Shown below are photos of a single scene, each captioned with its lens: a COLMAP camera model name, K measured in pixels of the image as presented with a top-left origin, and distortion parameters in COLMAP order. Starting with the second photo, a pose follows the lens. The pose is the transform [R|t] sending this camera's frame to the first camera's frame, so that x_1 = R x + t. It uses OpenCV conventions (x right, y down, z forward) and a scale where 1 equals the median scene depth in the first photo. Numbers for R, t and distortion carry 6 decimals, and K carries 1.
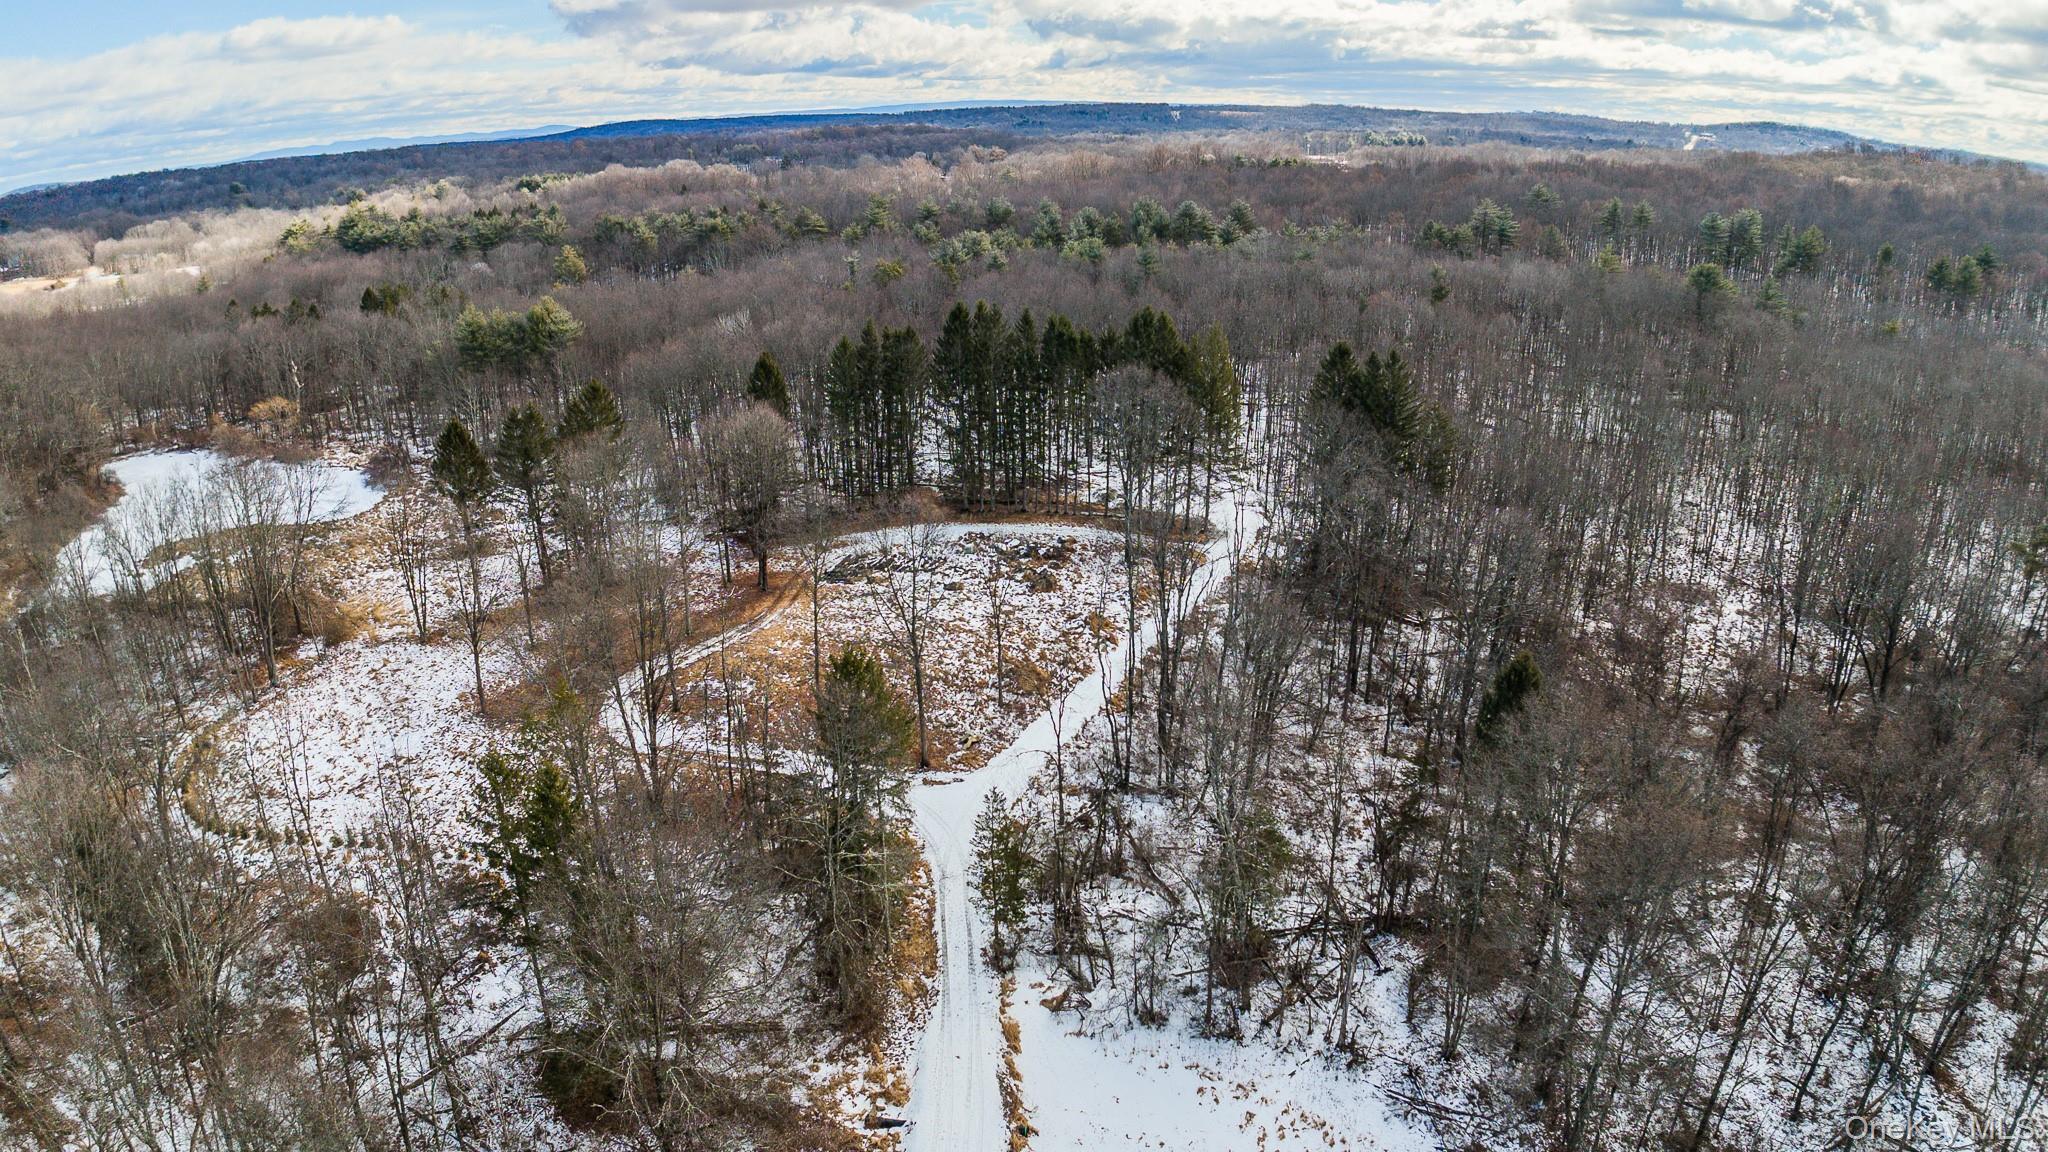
lens RADIAL K [[1228.8, 0, 1013.0], [0, 1228.8, 581.7], [0, 0, 1]] dist [-0.139173, 0.004730]
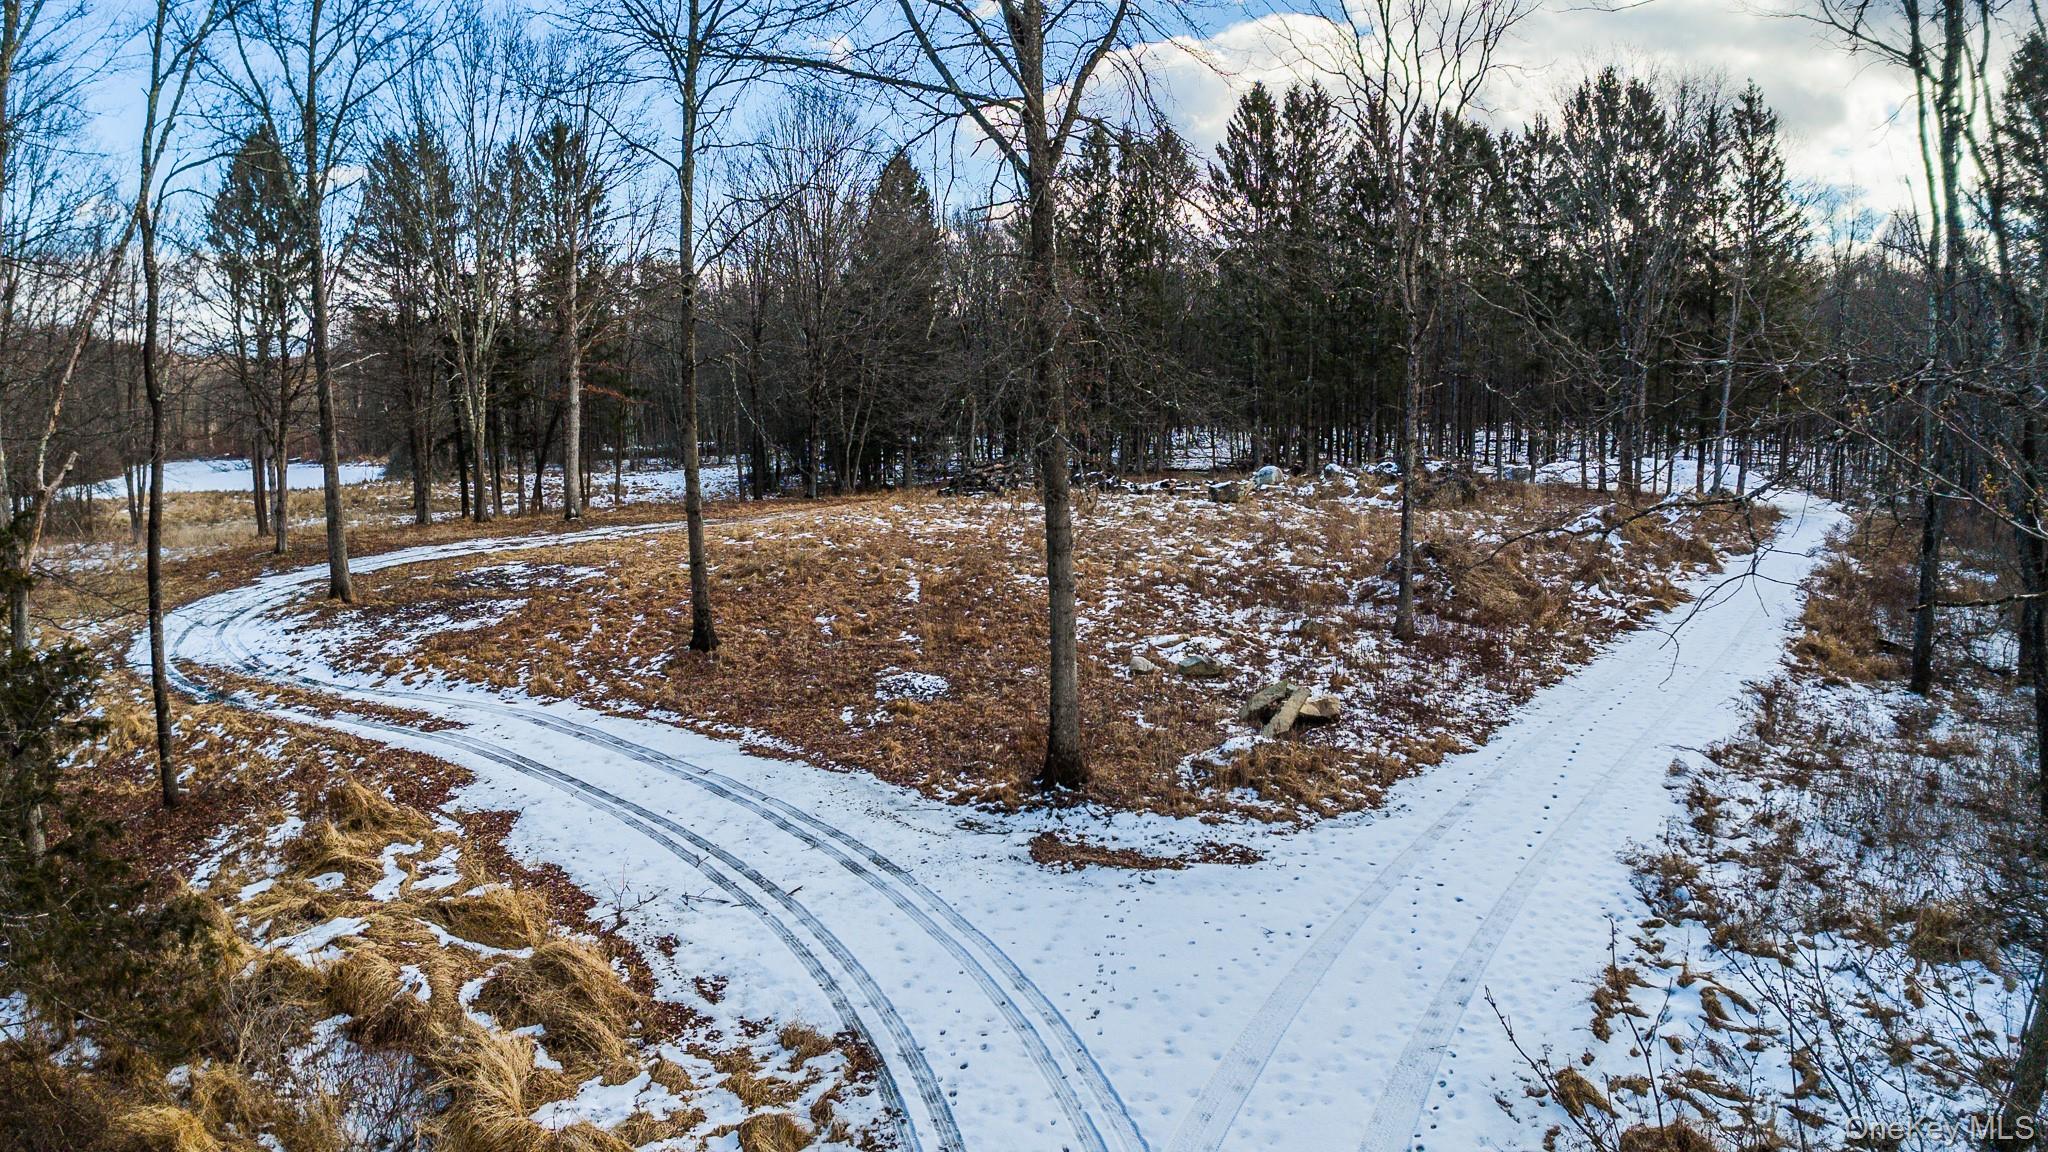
lens RADIAL K [[1228.8, 0, 1026.3], [0, 1228.8, 568.8], [0, 0, 1]] dist [-0.139173, 0.004730]
pose [[0.975869, 0.027755, -0.216586, -0.035644], [-0.071851, 0.977468, -0.198478, 0.156098], [0.206197, 0.209250, 0.955875, 0.801830]]
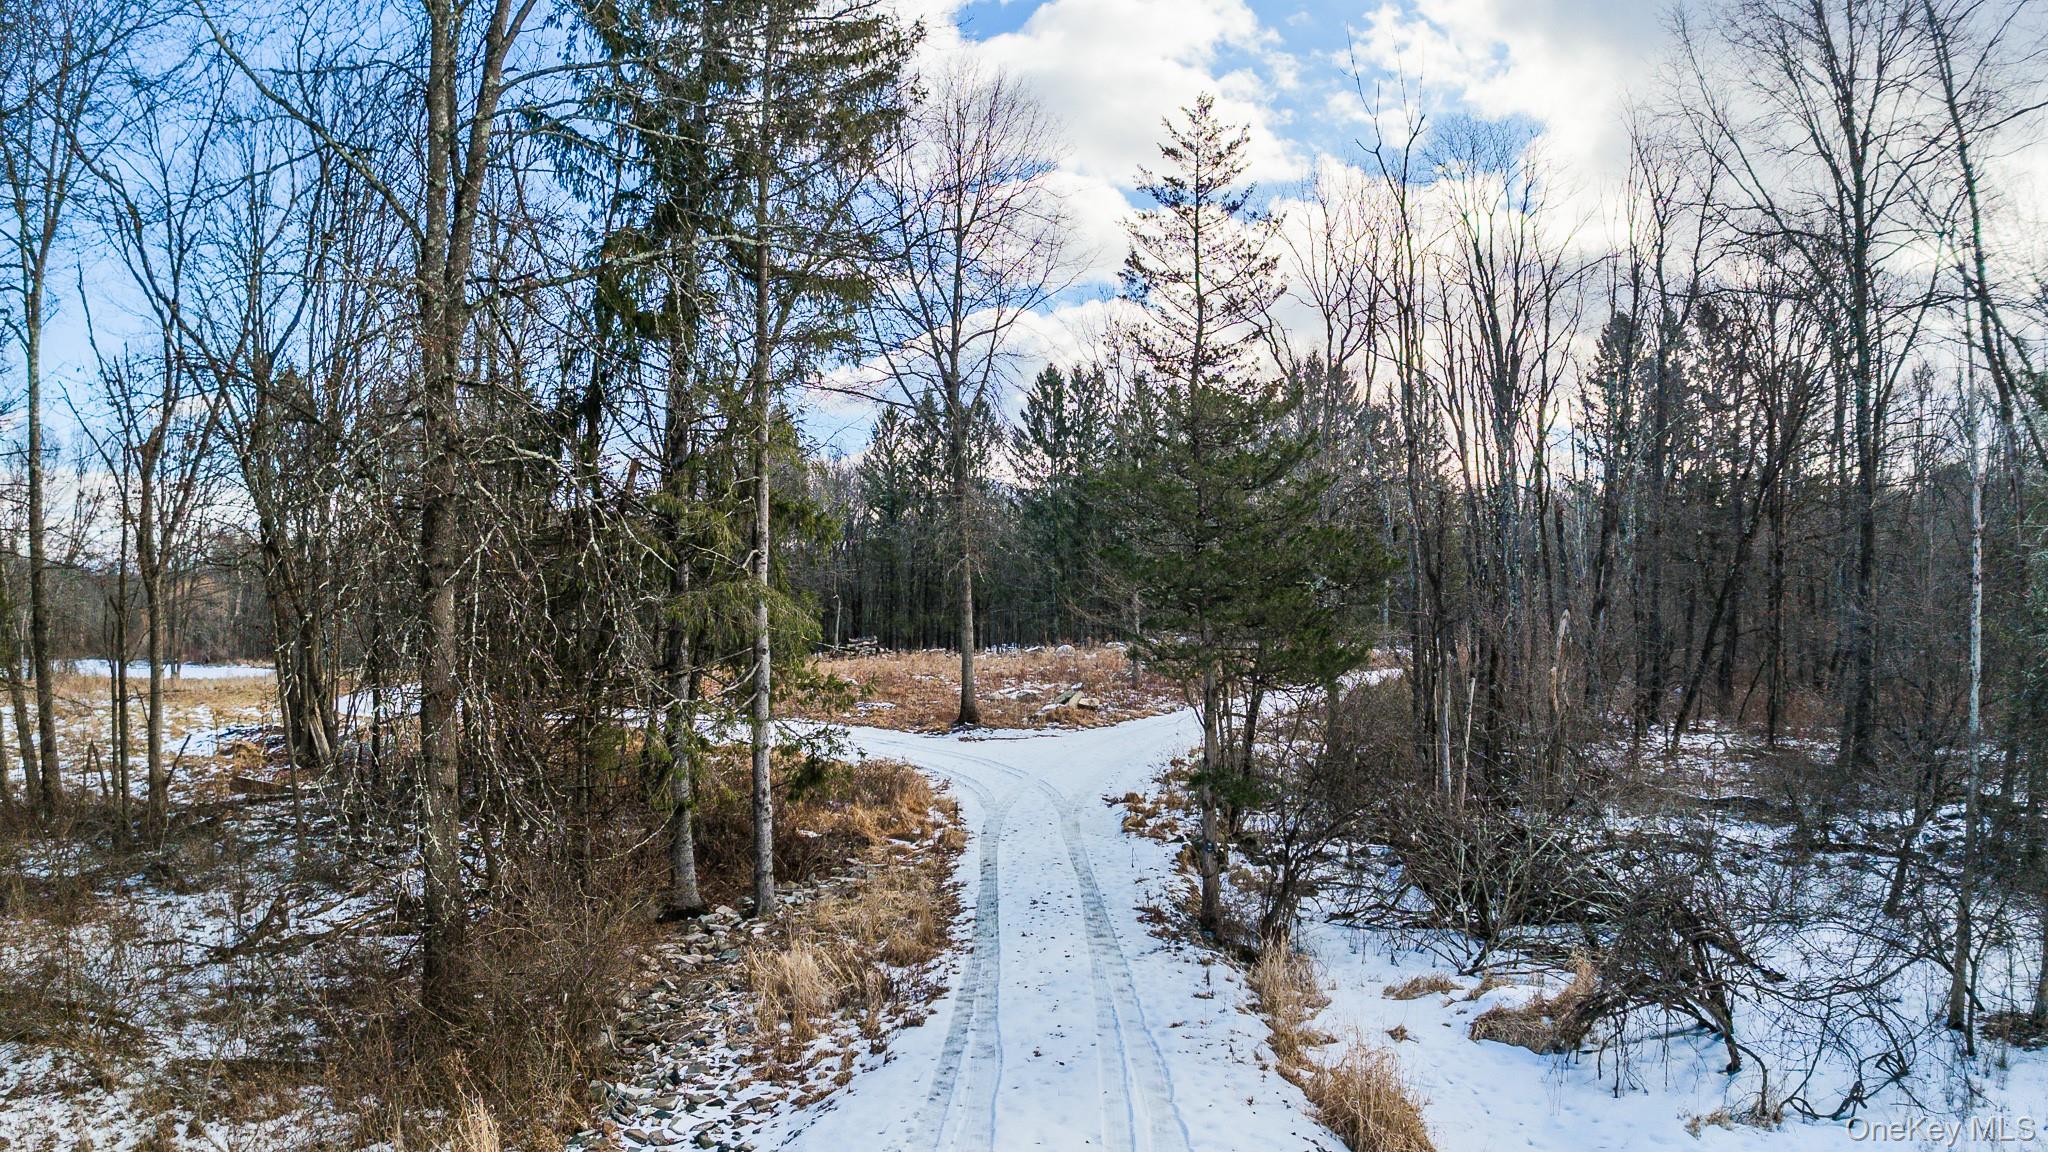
lens RADIAL K [[1228.8, 0, 1023.9], [0, 1228.8, 581.8], [0, 0, 1]] dist [-0.139173, 0.004730]
pose [[0.998015, -0.015806, -0.060969, -0.026554], [-0.008848, 0.923219, -0.384173, 0.266308], [0.062360, 0.383949, 0.921246, 0.597211]]
